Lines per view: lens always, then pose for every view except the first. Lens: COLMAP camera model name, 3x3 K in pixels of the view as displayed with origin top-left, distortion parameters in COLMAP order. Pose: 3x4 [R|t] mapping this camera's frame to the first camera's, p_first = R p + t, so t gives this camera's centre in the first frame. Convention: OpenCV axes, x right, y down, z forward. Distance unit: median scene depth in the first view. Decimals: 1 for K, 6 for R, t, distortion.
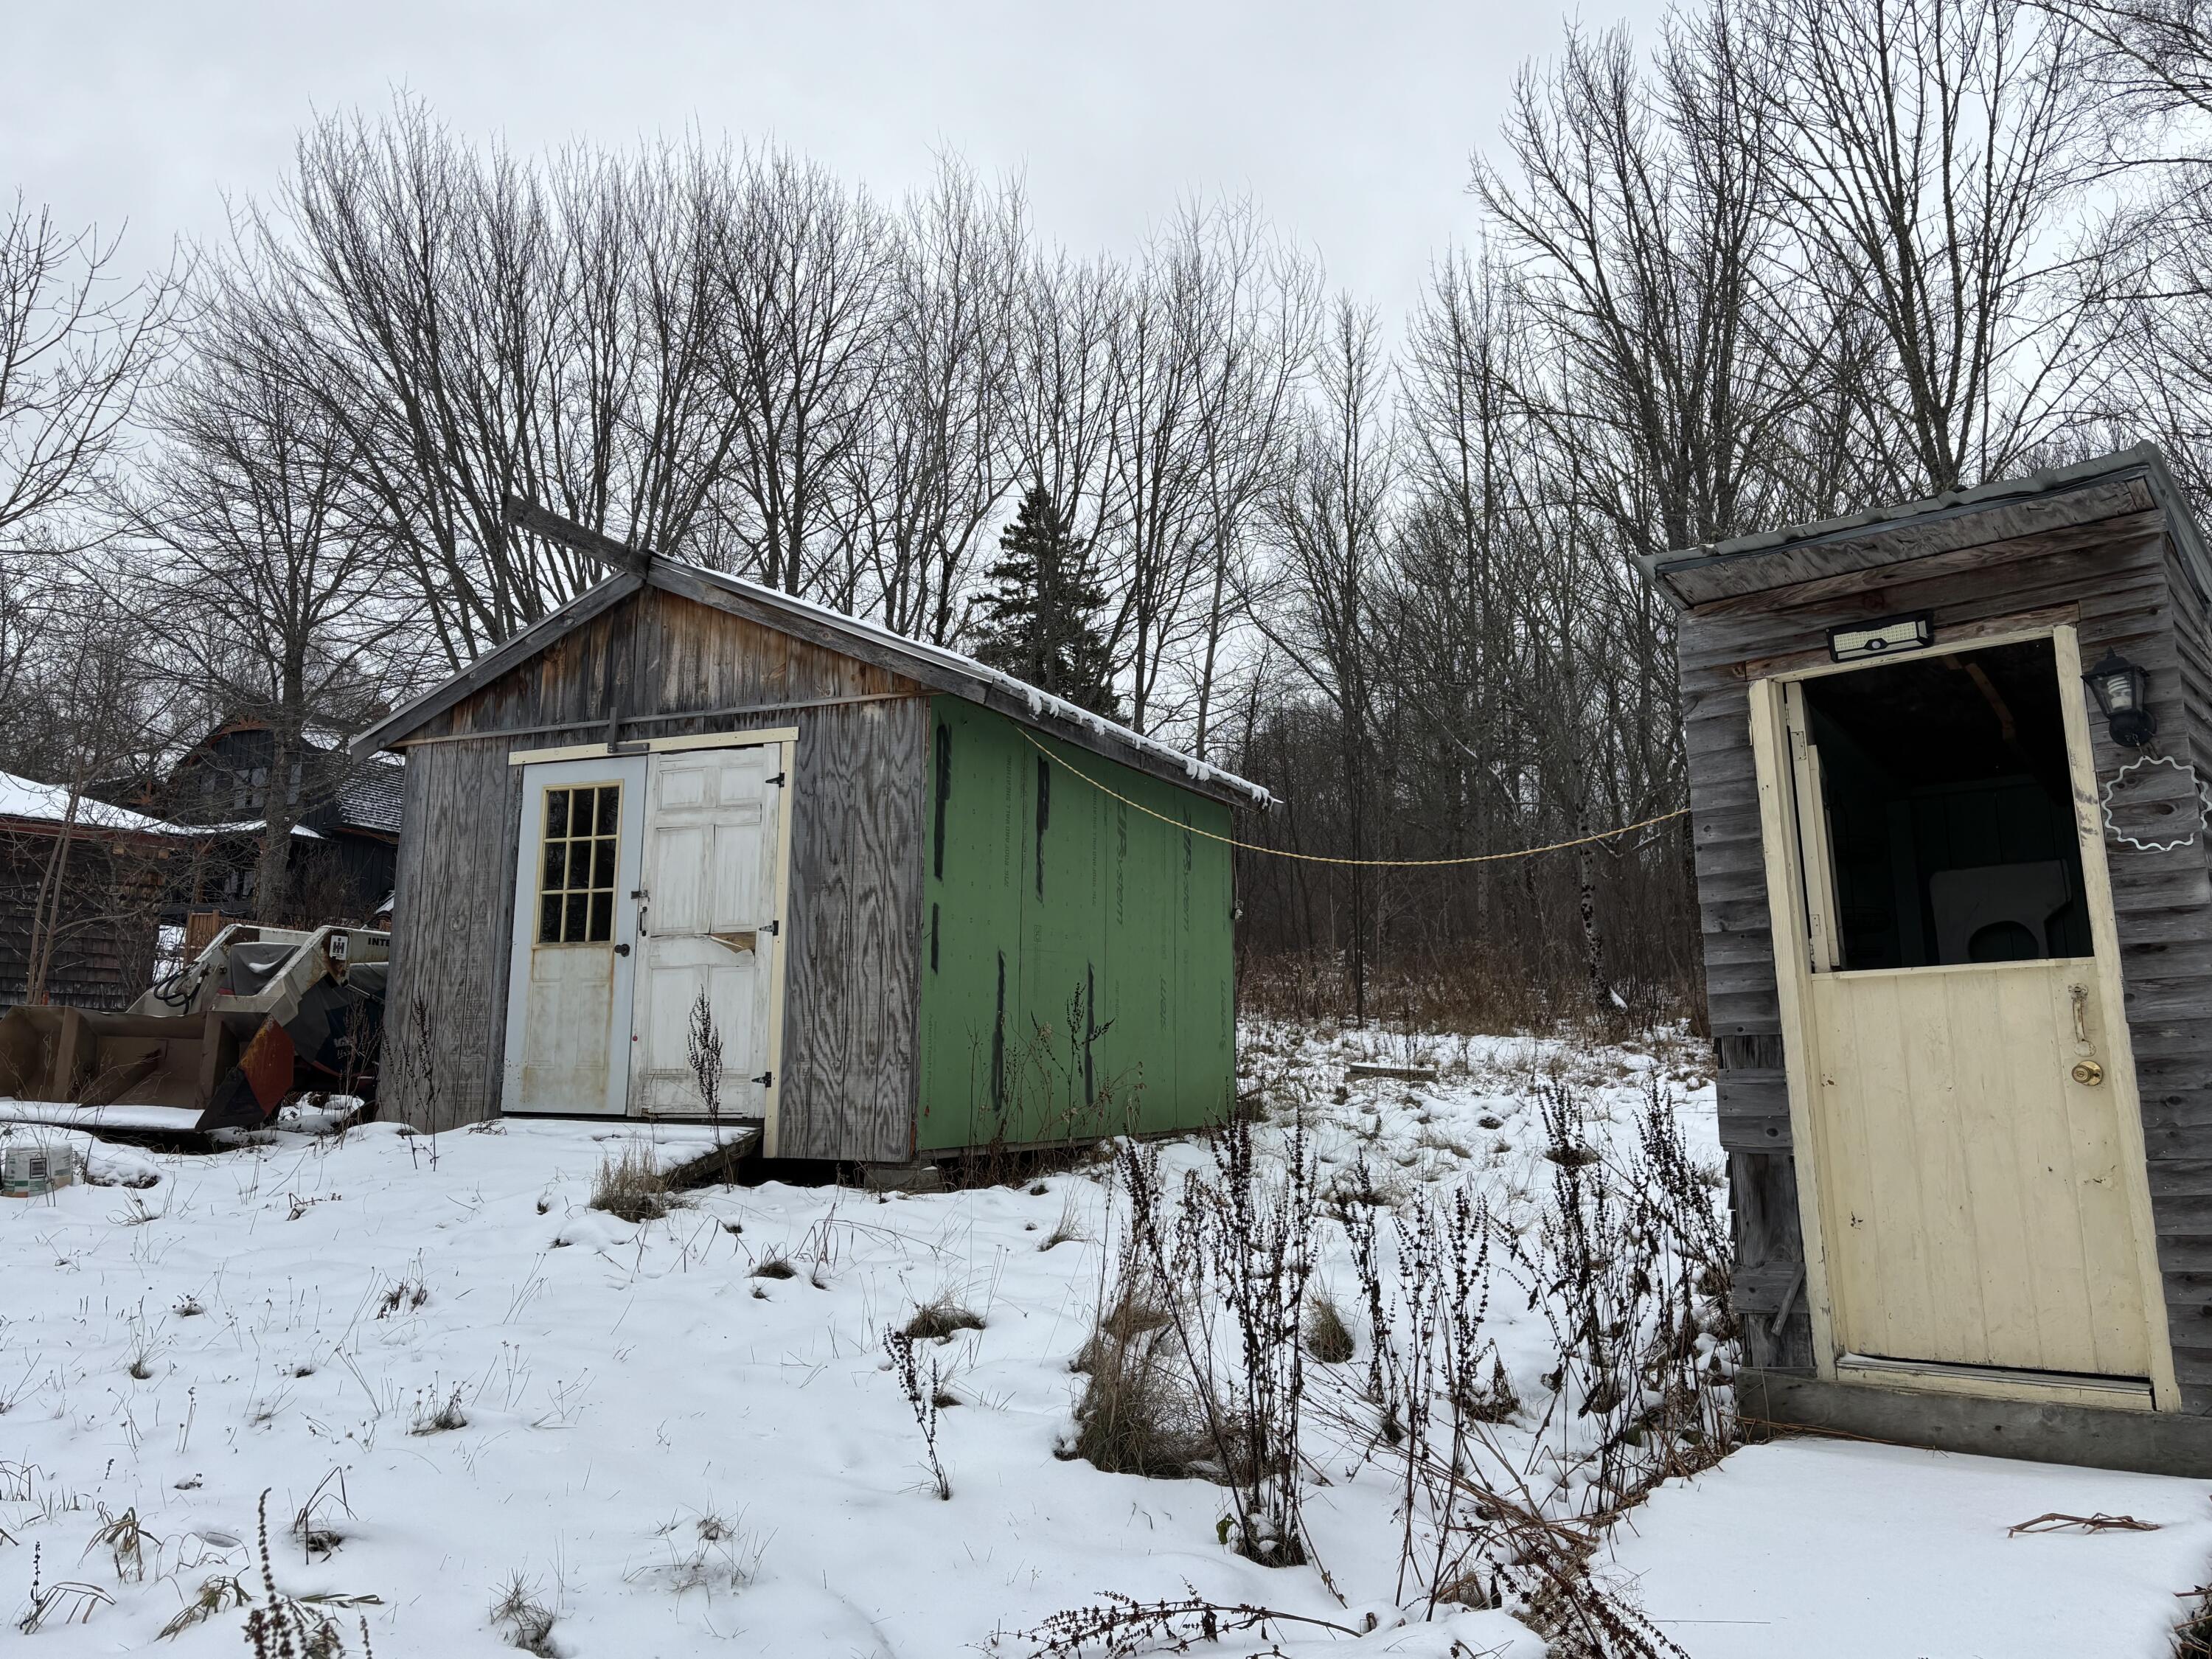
lens RADIAL K [[1727.9, 0, 1098.3], [0, 1727.9, 827.5], [0, 0, 1]] dist [0.035192, 0.006140]
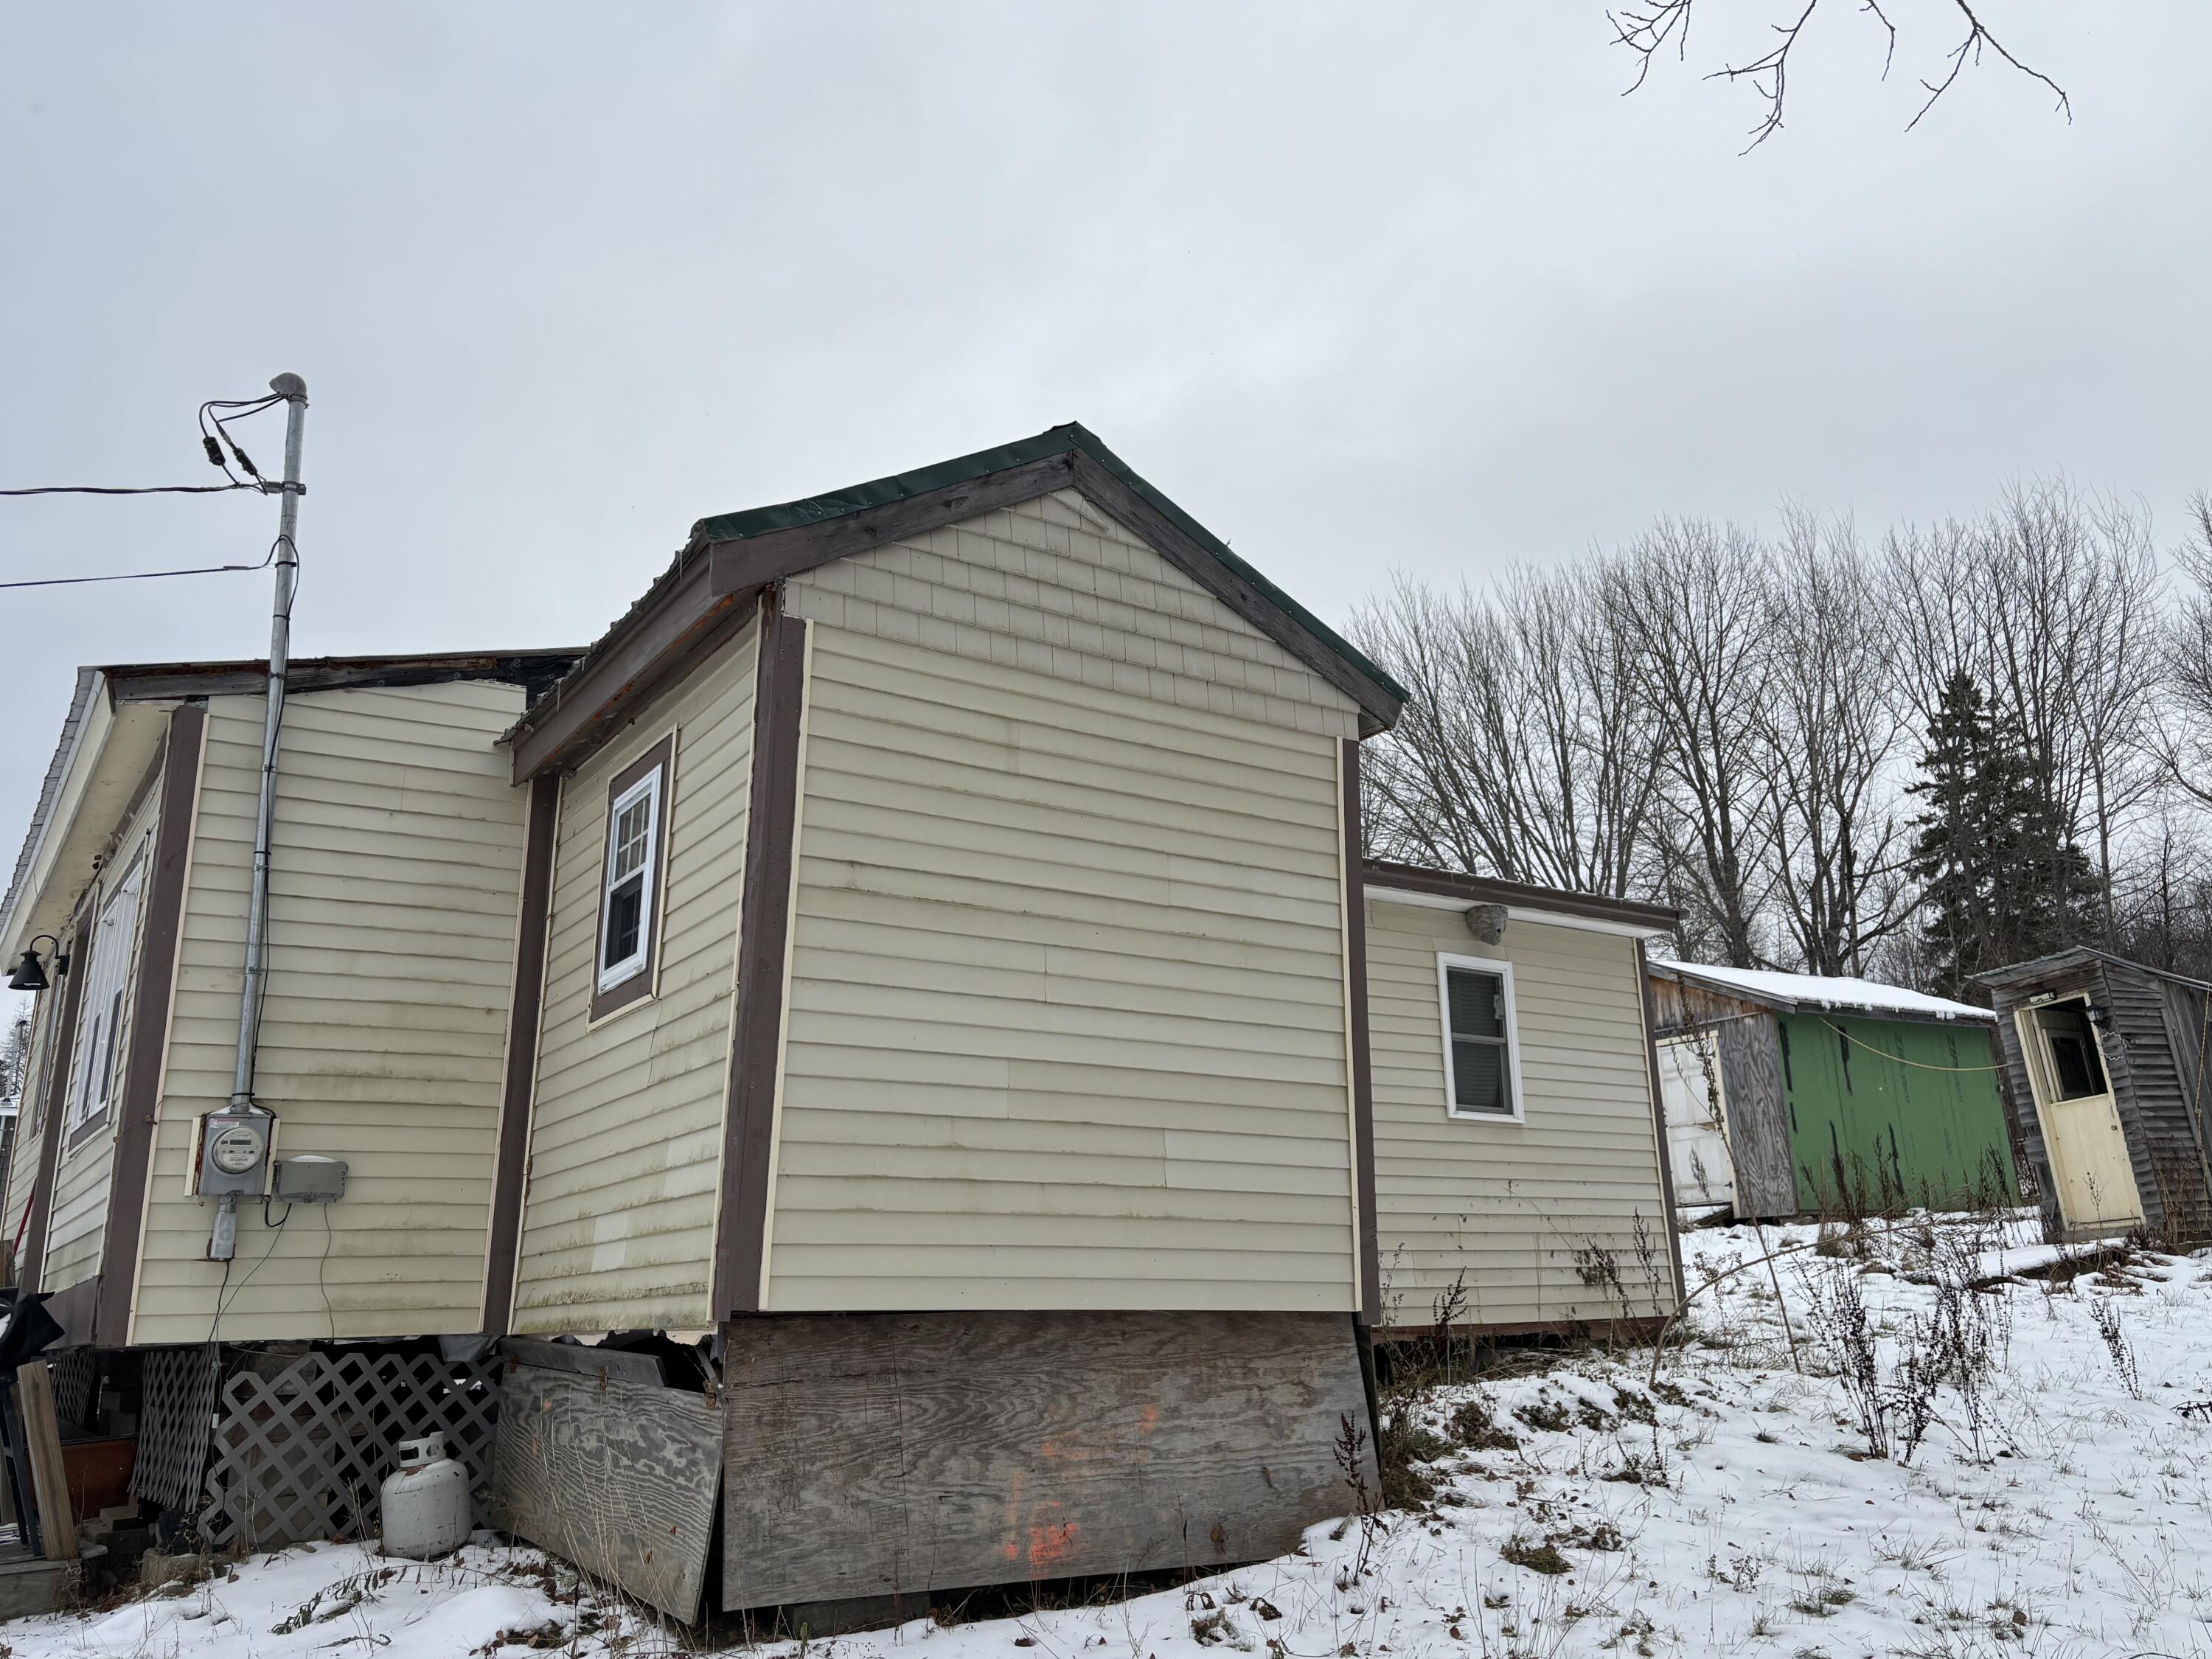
lens RADIAL K [[1727.9, 0, 1093.2], [0, 1727.9, 828.8], [0, 0, 1]] dist [0.035192, 0.006140]
pose [[0.840311, -0.186898, -0.508868, 0.363238], [0.127912, 0.980543, -0.148911, -0.085148], [0.526798, 0.060041, 0.847867, -1.444243]]
